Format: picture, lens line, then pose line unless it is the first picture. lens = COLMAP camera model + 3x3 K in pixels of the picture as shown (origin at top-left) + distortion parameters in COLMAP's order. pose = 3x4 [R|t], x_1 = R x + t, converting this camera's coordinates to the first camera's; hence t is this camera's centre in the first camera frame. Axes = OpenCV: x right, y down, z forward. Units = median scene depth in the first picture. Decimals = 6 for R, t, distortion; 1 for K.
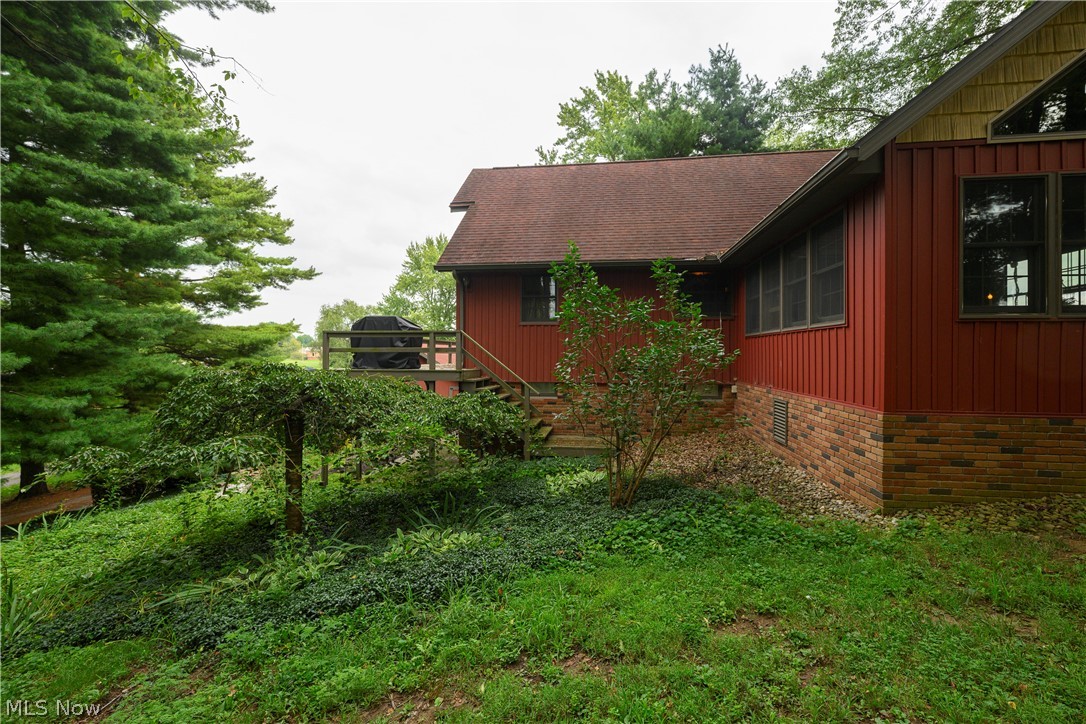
lens RADIAL K [[434.1, 0, 539.9], [0, 434.1, 356.9], [0, 0, 1]] dist [0.000760, 0.000084]
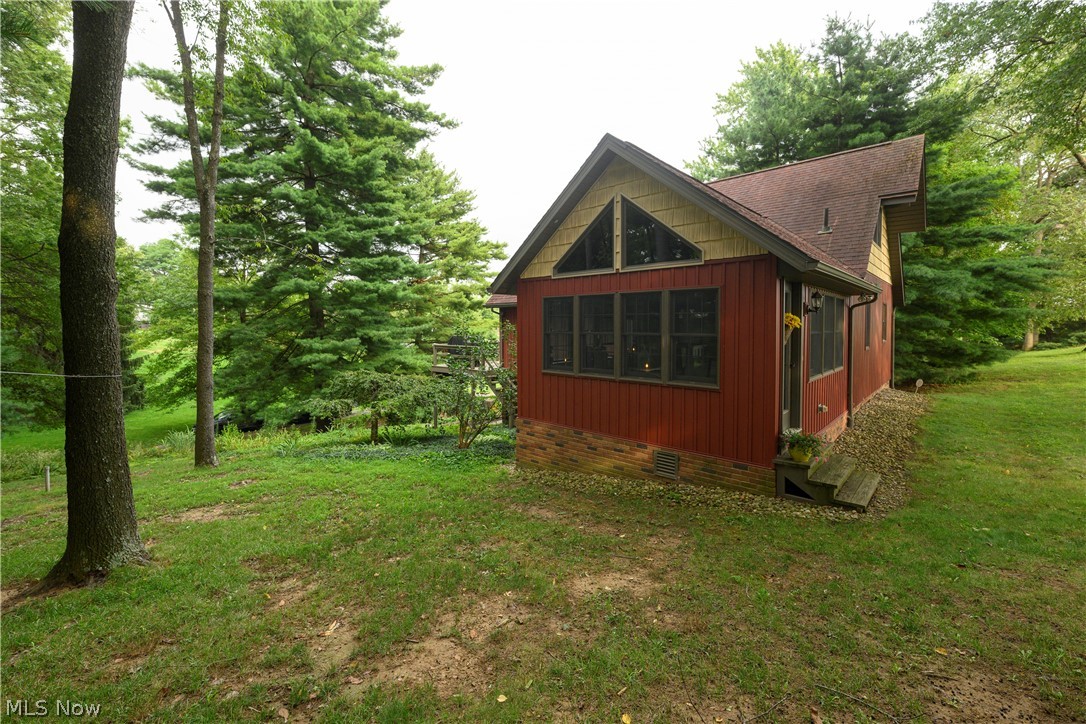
lens RADIAL K [[434.1, 0, 539.9], [0, 434.1, 356.9], [0, 0, 1]] dist [0.000760, 0.000084]
pose [[0.817417, 0.039555, -0.574687, 0.667359], [-0.001169, 0.997752, 0.067010, -0.092162], [0.576045, -0.054103, 0.815625, -0.175554]]
